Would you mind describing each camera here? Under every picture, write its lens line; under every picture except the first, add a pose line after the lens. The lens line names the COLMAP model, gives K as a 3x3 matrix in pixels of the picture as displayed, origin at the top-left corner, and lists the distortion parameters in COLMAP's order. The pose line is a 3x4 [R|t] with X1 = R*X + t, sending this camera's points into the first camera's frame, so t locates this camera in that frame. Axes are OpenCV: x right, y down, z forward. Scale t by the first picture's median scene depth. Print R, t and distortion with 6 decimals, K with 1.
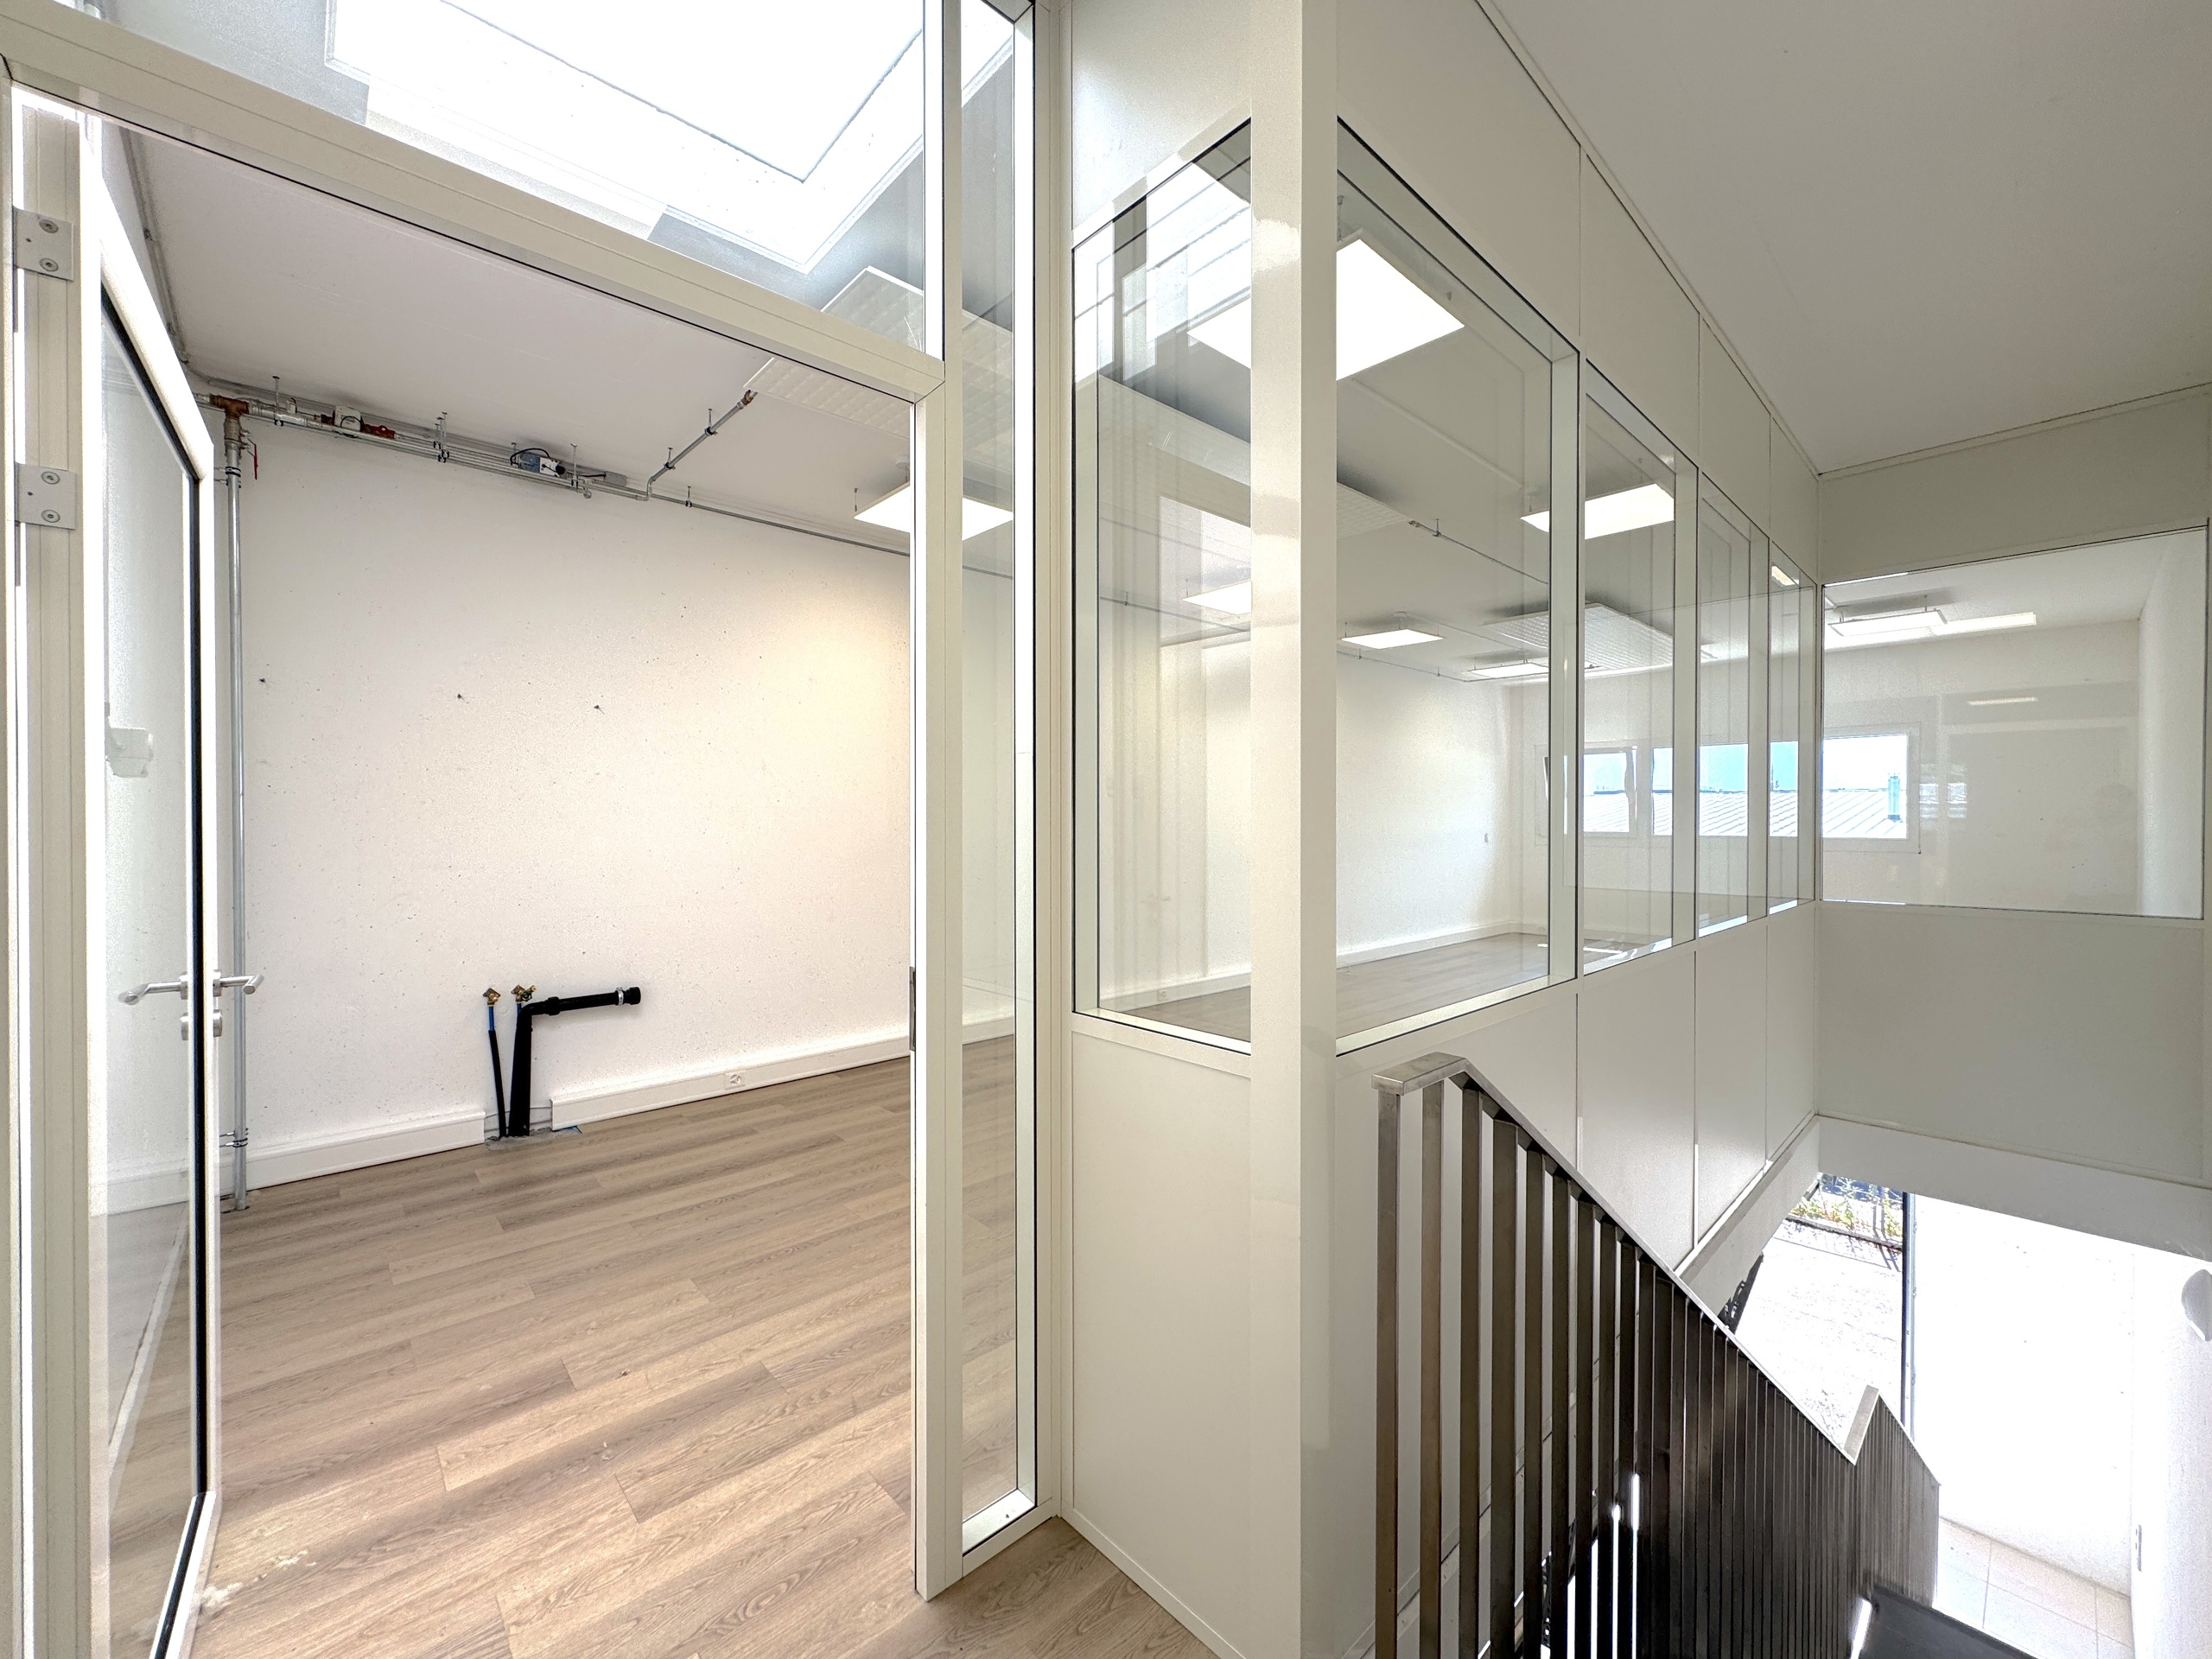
lens RADIAL K [[878.6, 0, 1102.4], [0, 878.6, 825.2], [0, 0, 1]] dist [-0.005069, 0.001026]
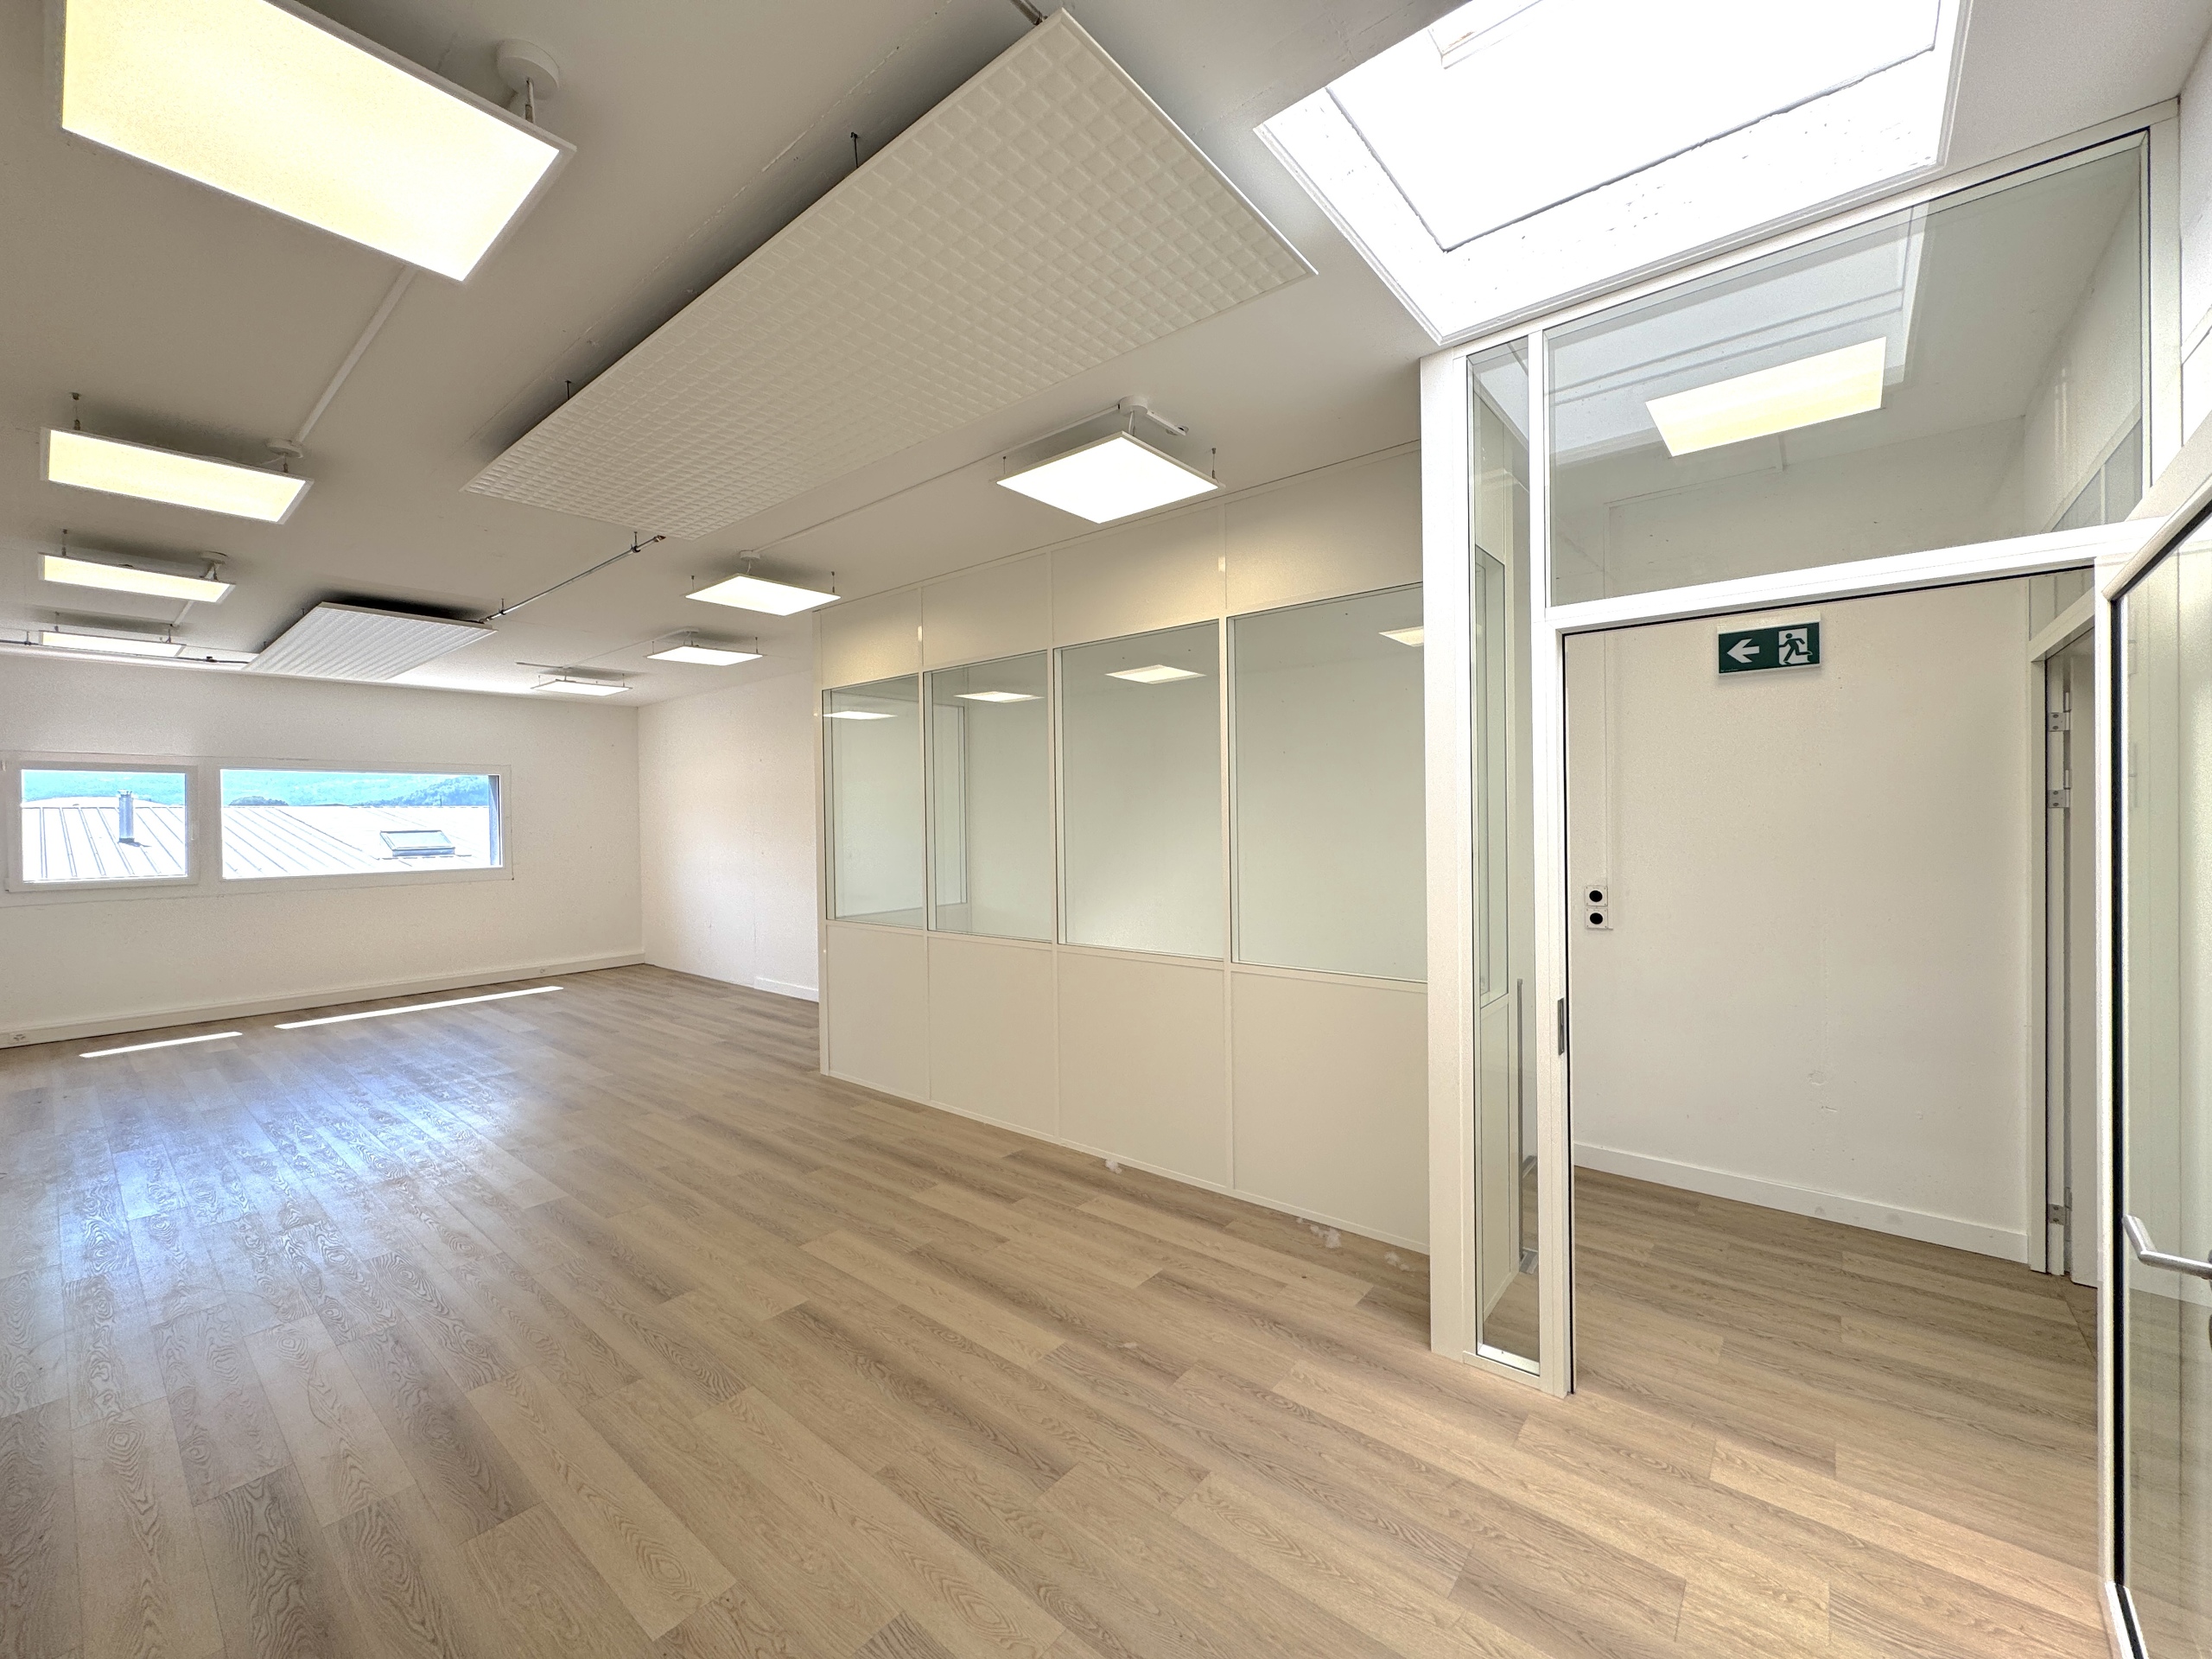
lens RADIAL K [[878.6, 0, 1089.1], [0, 878.6, 827.6], [0, 0, 1]] dist [-0.005069, 0.001026]
pose [[-0.125676, -0.000475, 0.992071, -1.484490], [0.023332, 0.999722, 0.003434, -0.153100], [-0.991797, 0.023579, -0.125630, 1.815334]]
